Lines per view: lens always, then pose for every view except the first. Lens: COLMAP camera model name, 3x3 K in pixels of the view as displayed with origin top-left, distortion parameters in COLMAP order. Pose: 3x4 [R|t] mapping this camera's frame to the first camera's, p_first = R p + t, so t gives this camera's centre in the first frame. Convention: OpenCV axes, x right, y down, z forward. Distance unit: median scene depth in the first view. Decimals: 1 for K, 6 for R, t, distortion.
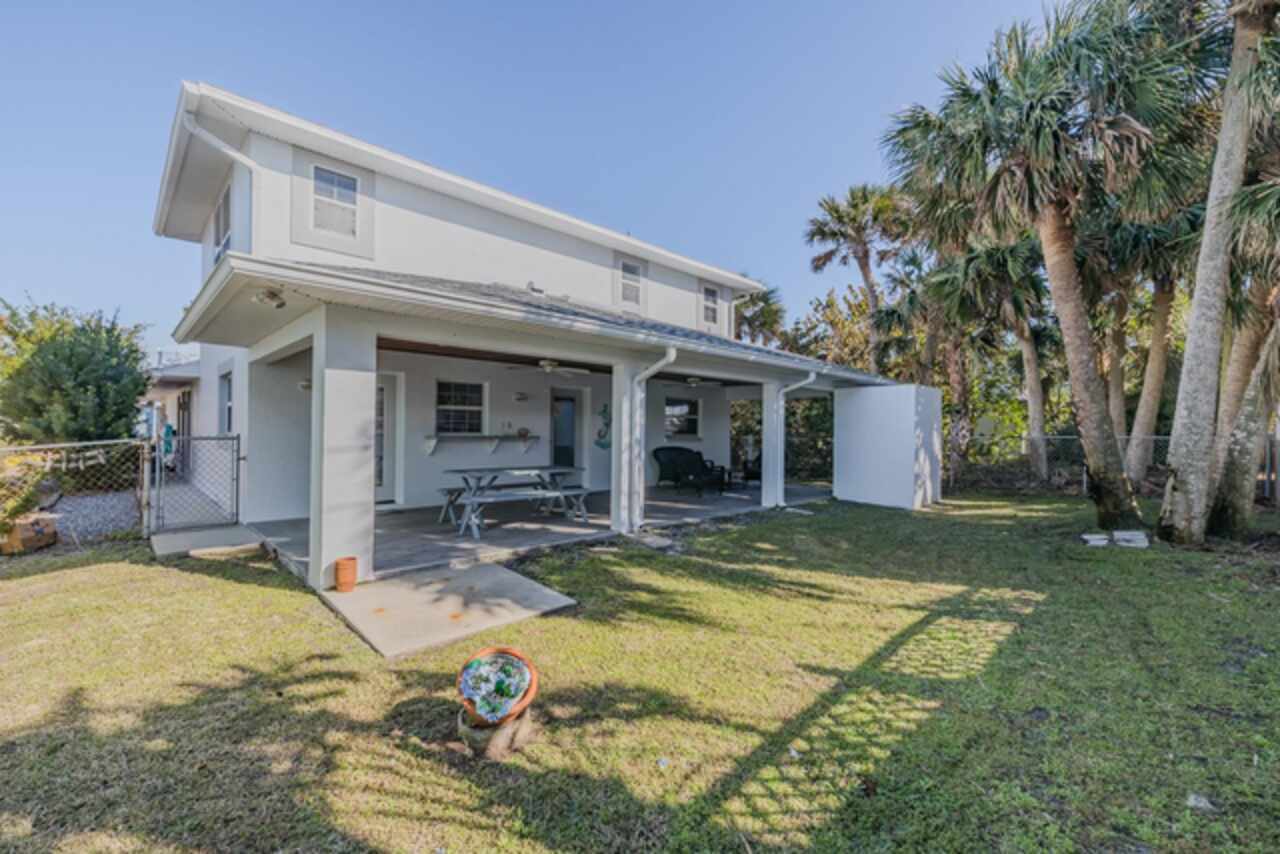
lens RADIAL K [[536.6, 0, 640.0], [0, 536.6, 427.0], [0, 0, 1]] dist [0.000863, -0.000060]
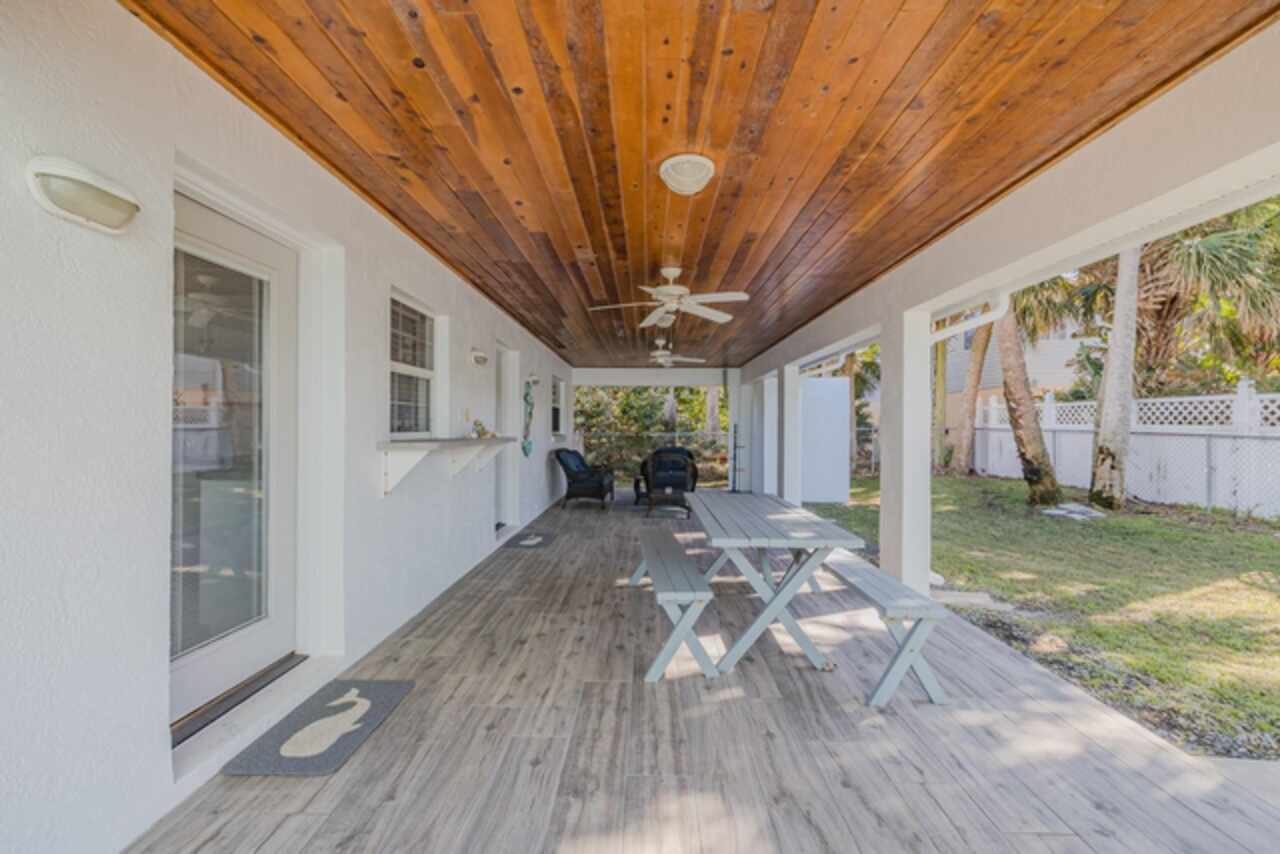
lens RADIAL K [[536.6, 0, 640.0], [0, 536.6, 427.0], [0, 0, 1]] dist [0.000863, -0.000060]
pose [[0.716600, -0.010513, 0.697405, -0.475213], [-0.001380, 0.999863, 0.016491, -0.001626], [-0.697483, -0.012780, 0.716487, 0.579611]]
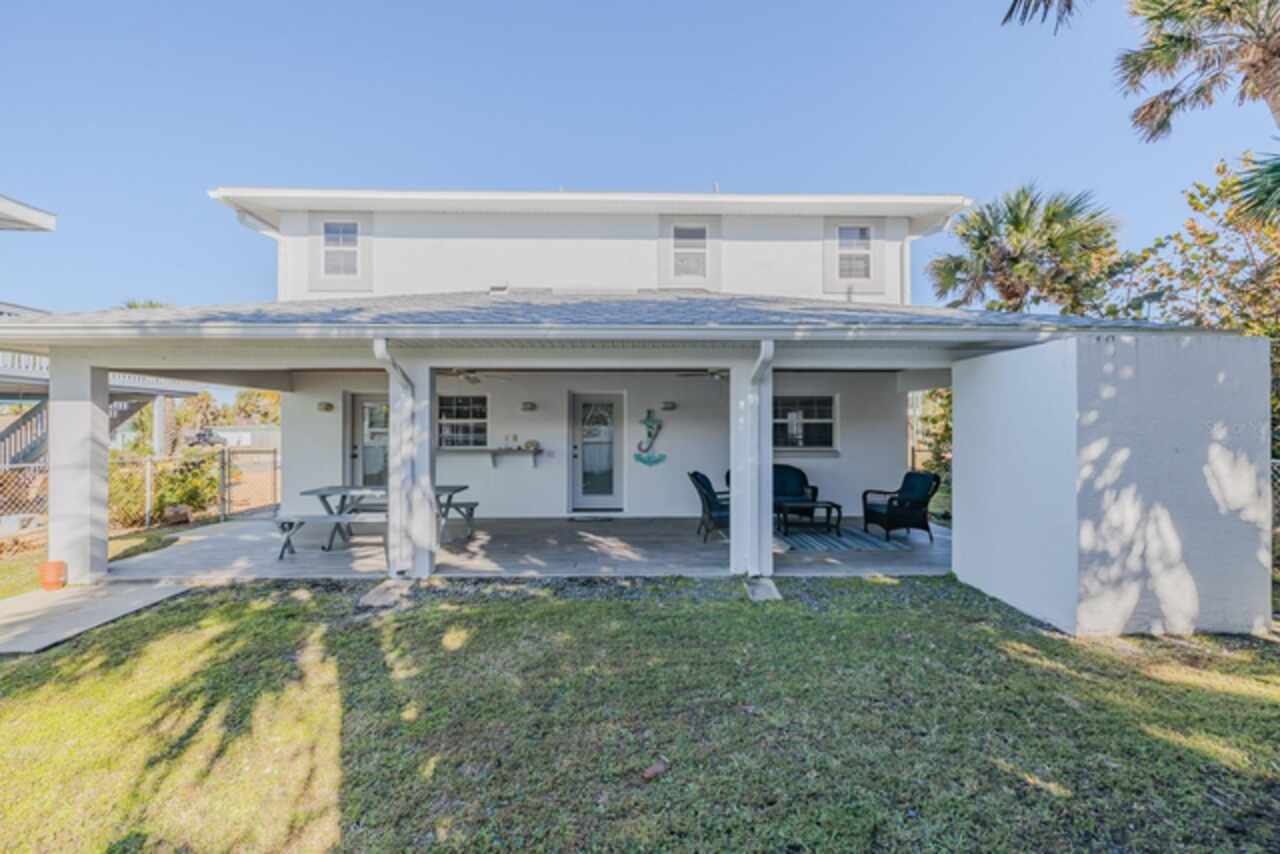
lens RADIAL K [[536.6, 0, 640.0], [0, 536.6, 427.0], [0, 0, 1]] dist [0.000863, -0.000060]
pose [[0.727042, -0.028588, -0.685998, 0.555984], [0.010650, 0.999482, -0.030364, 0.007125], [0.686511, 0.014770, 0.726970, 0.492497]]
